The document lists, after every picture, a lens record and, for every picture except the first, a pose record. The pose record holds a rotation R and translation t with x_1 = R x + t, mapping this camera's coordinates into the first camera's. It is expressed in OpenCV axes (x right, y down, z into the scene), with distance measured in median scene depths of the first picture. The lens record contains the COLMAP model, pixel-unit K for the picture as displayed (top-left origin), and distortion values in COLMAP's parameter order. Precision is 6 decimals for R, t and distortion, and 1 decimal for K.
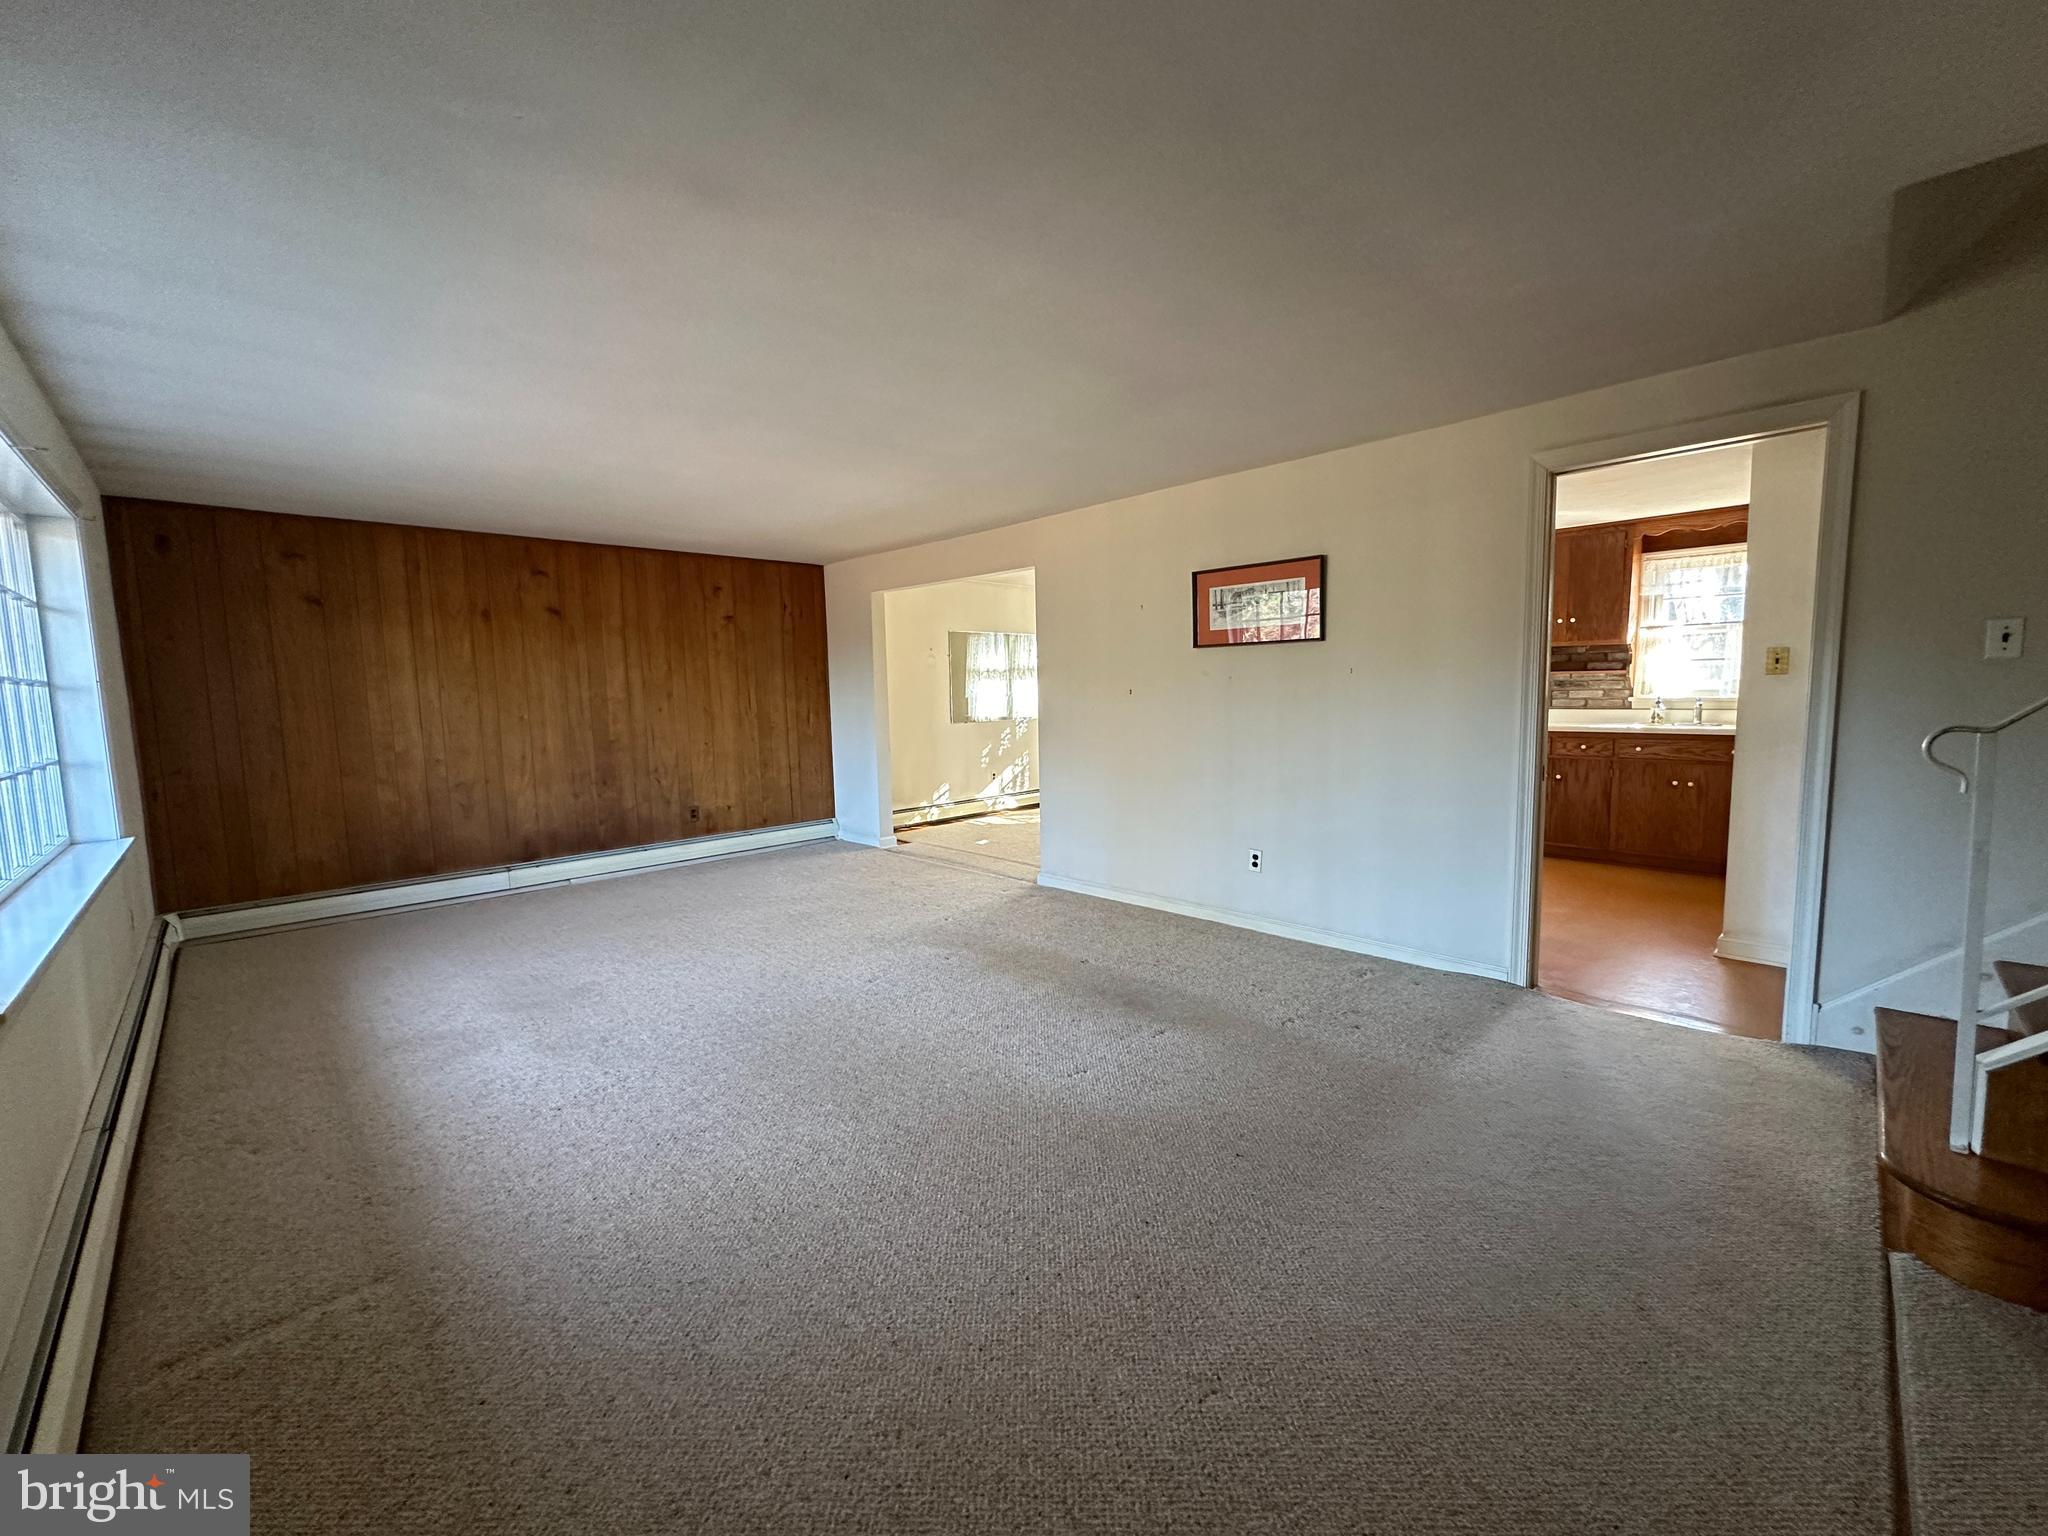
lens RADIAL K [[817.4, 0, 1021.2], [0, 817.4, 766.4], [0, 0, 1]] dist [-0.001674, -0.000083]
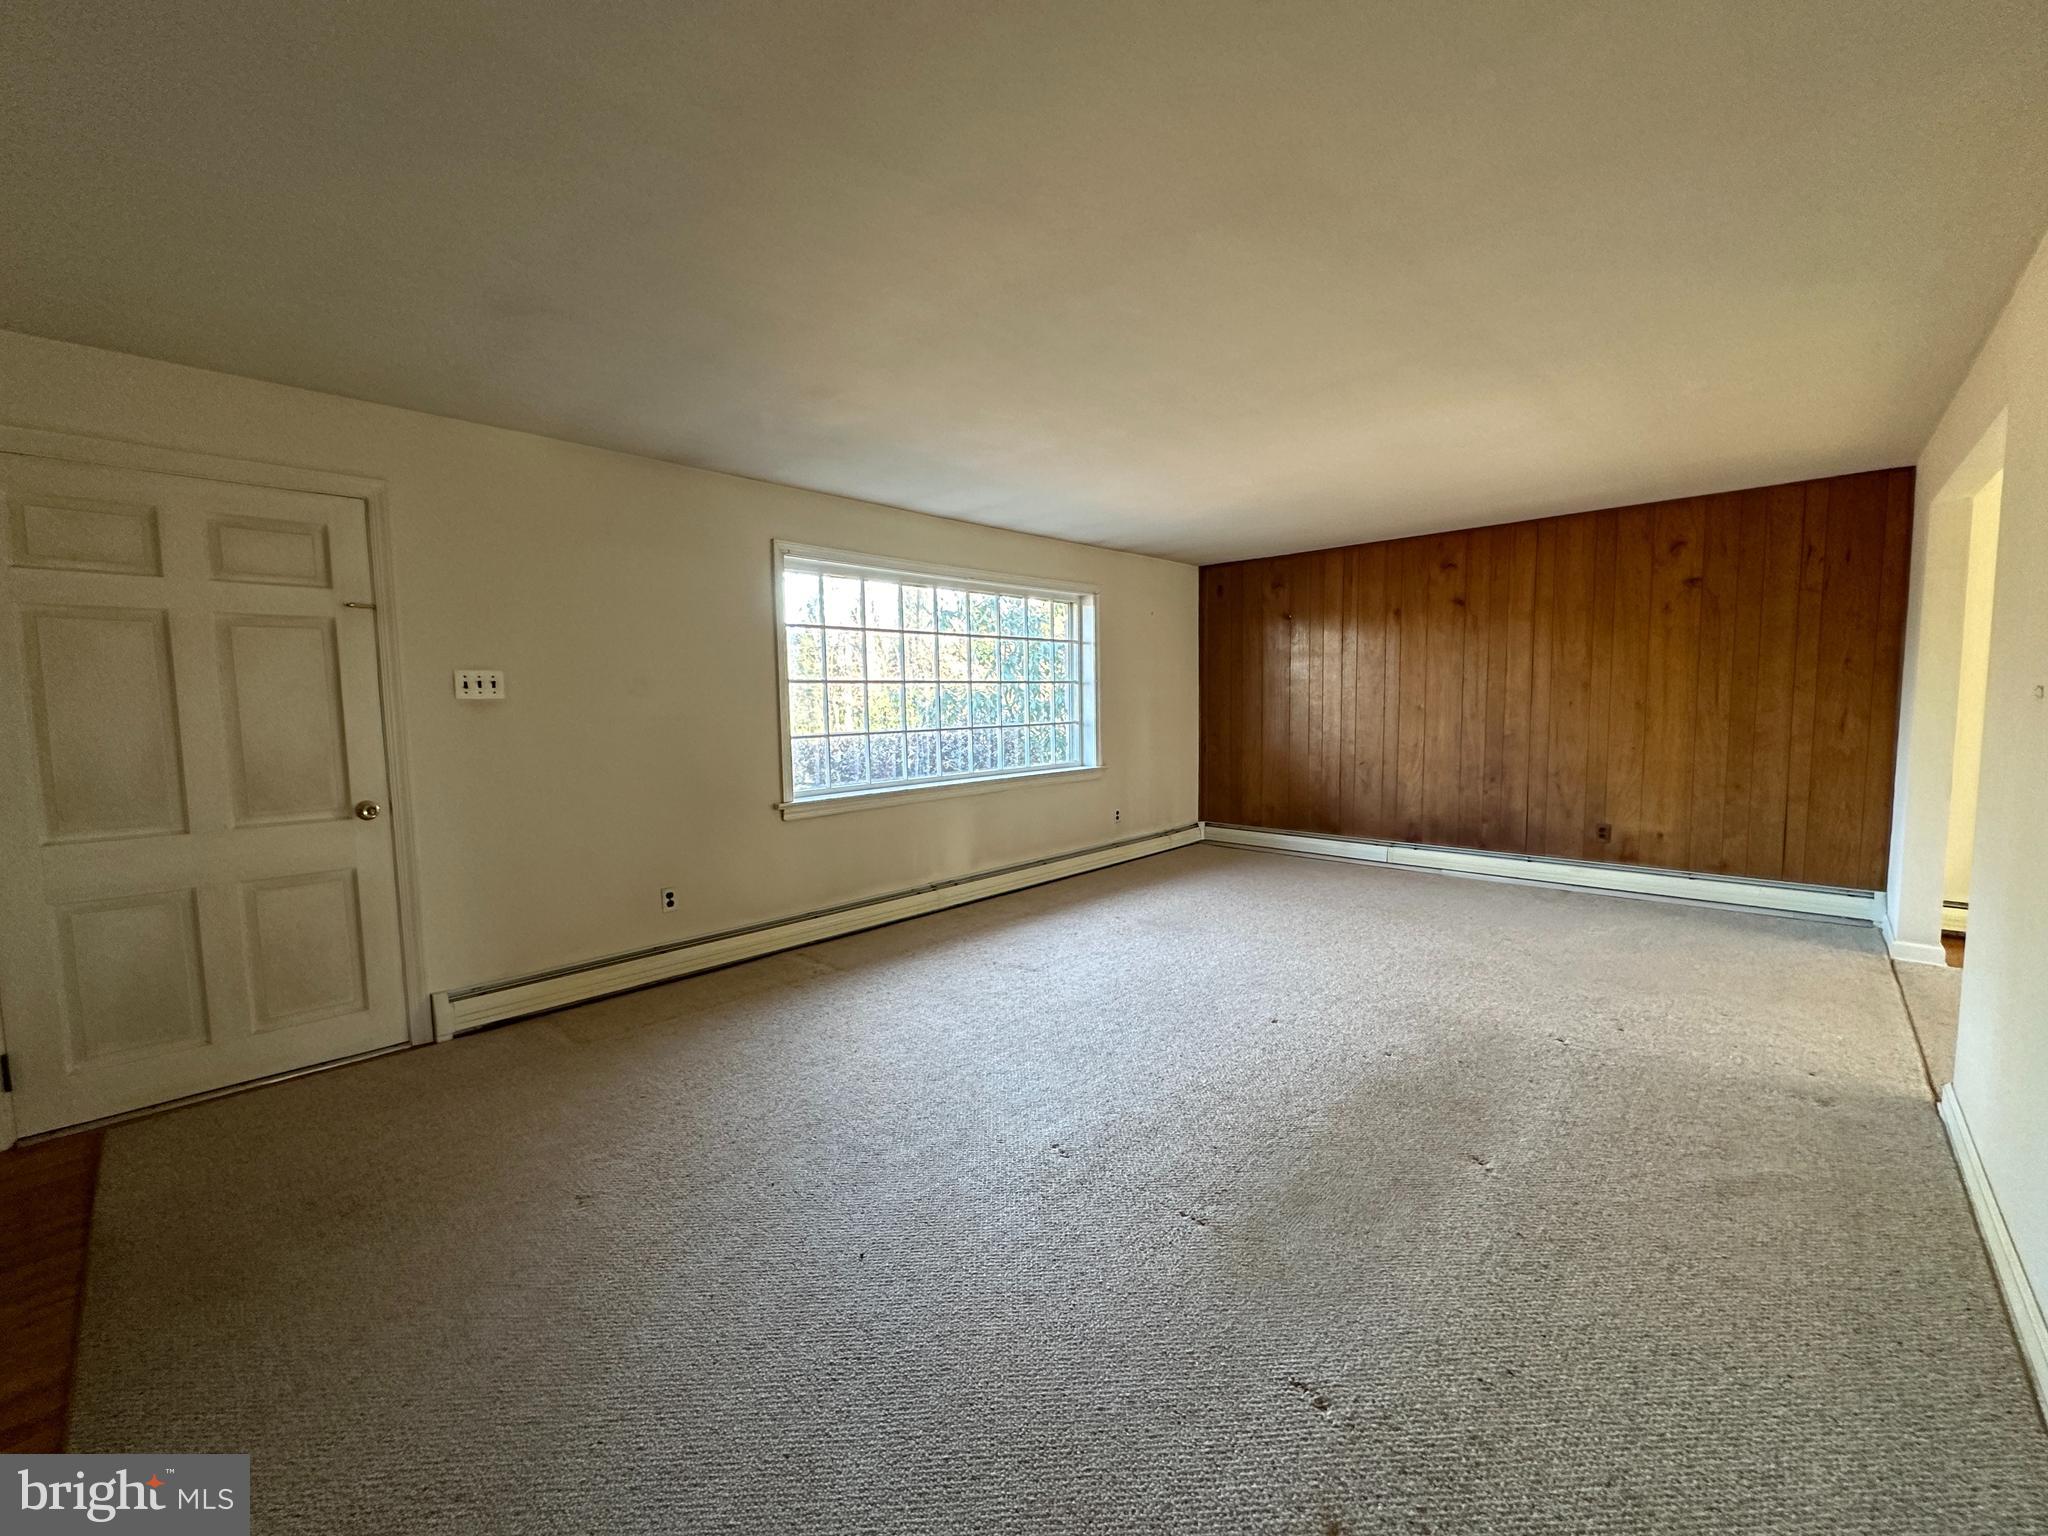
lens RADIAL K [[817.4, 0, 1021.2], [0, 817.4, 766.4], [0, 0, 1]] dist [-0.001674, -0.000083]
pose [[0.049966, 0.107178, -0.992983, 0.392070], [-0.079987, 0.991461, 0.102989, -0.047909], [0.995543, 0.074280, 0.058112, 0.400321]]
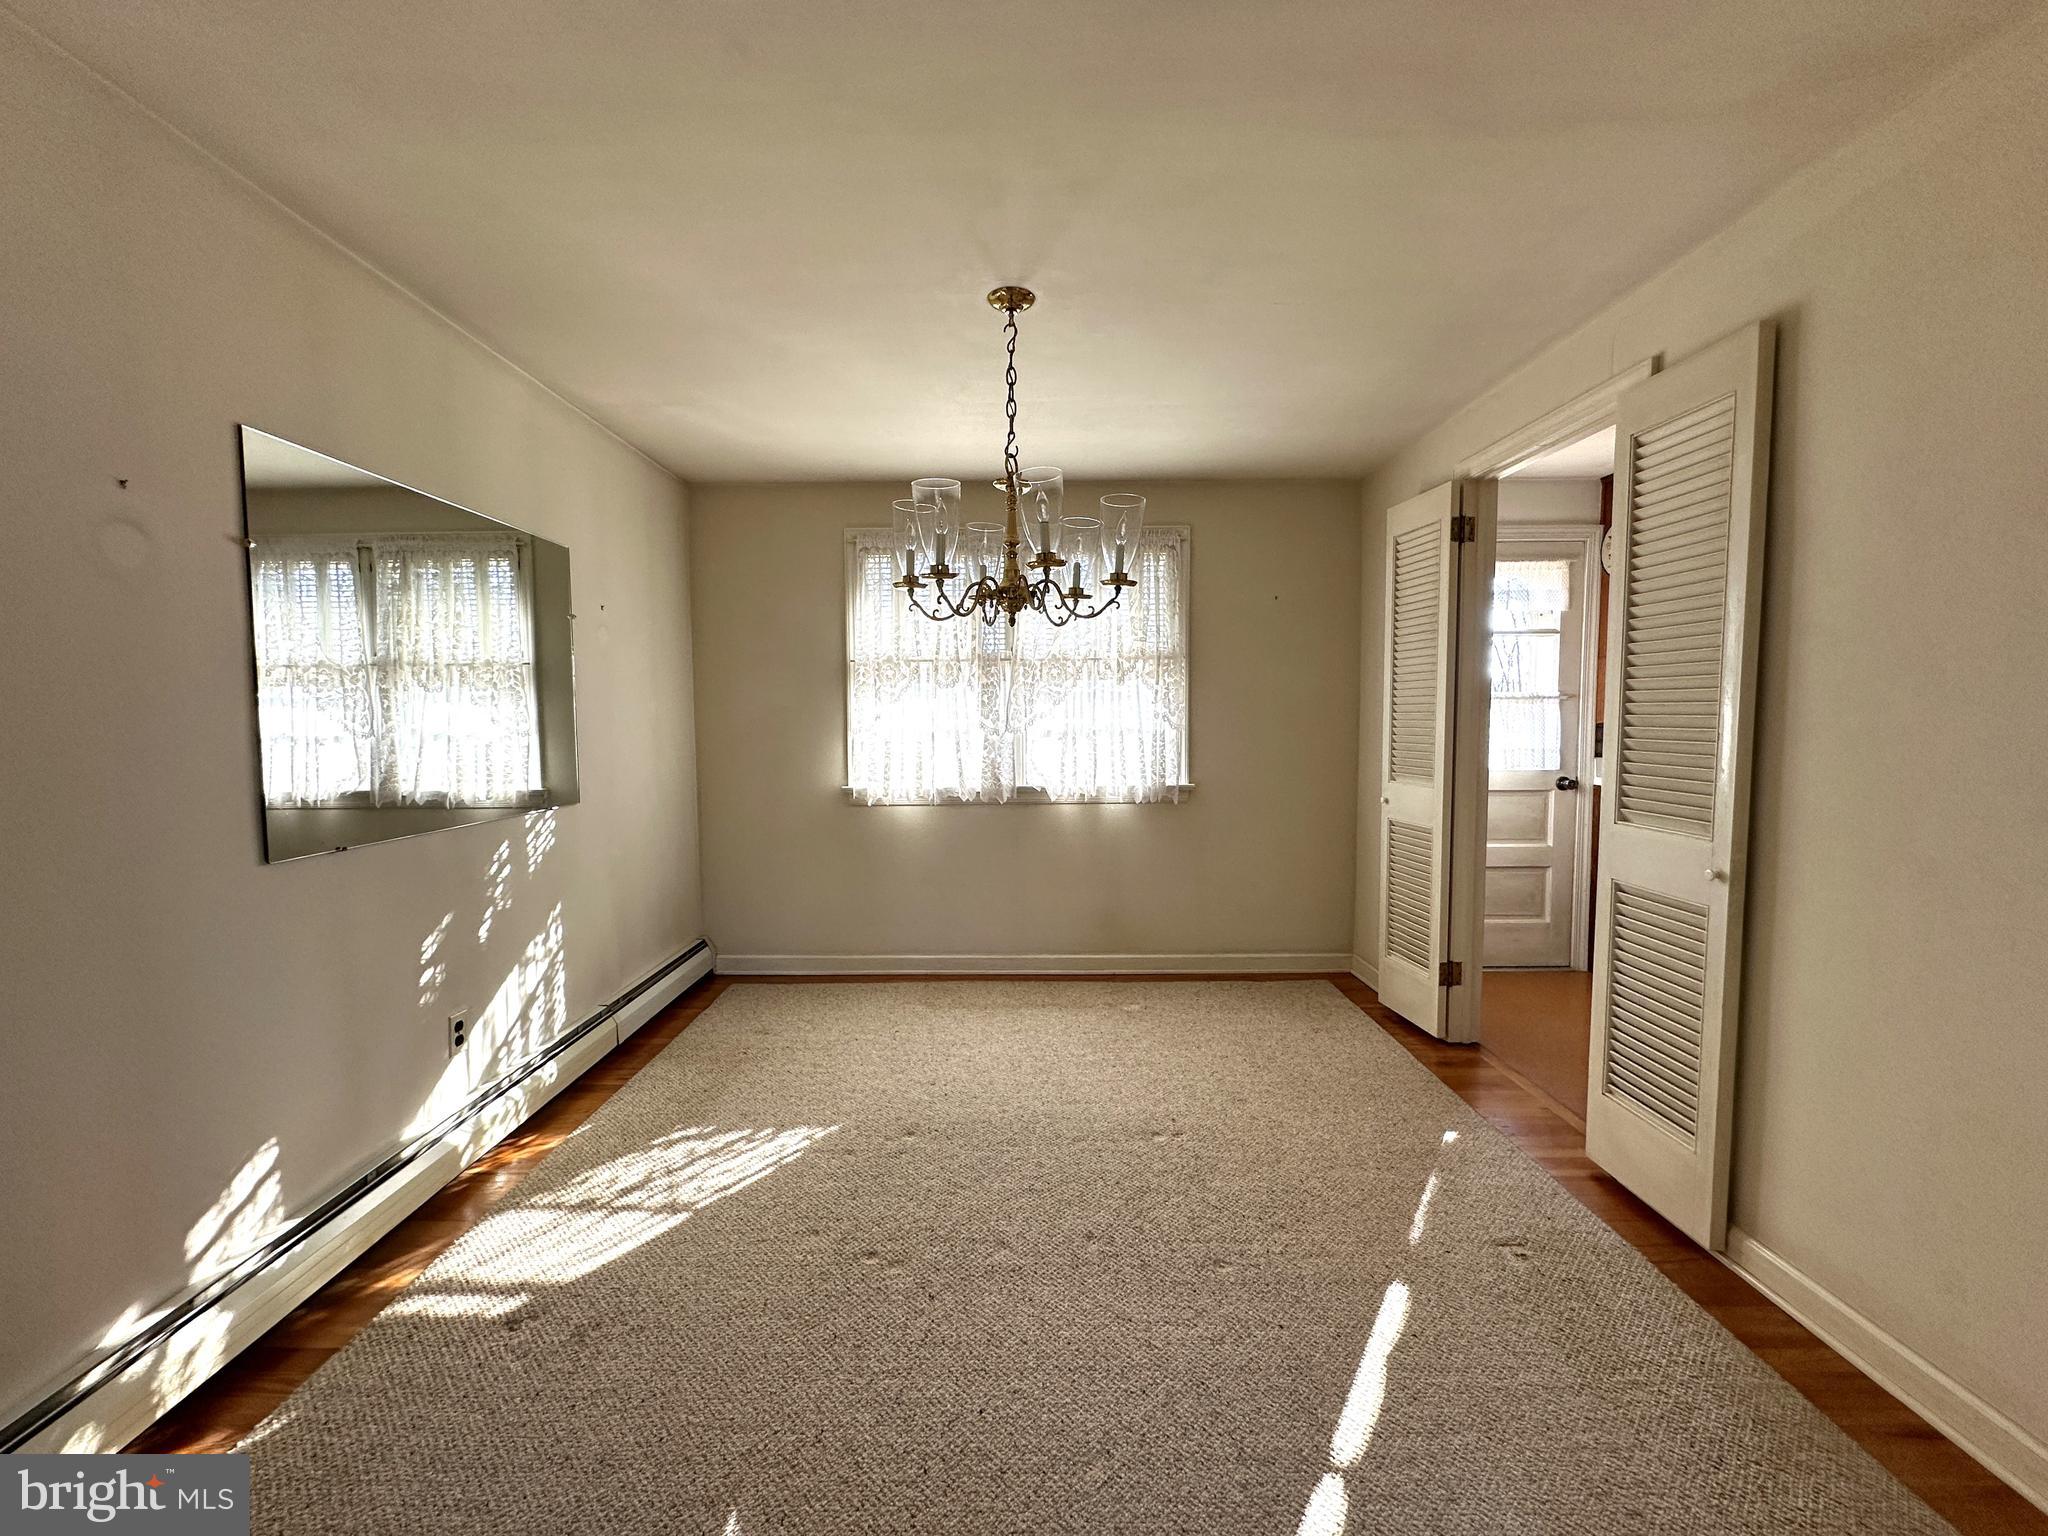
lens RADIAL K [[836.8, 0, 1015.9], [0, 836.8, 769.7], [0, 0, 1]] dist [0.002369, -0.000013]
pose [[0.701663, -0.026960, 0.711999, -0.145319], [0.060618, 0.997920, -0.021953, -0.081222], [-0.709926, 0.058564, 0.701837, 0.954686]]
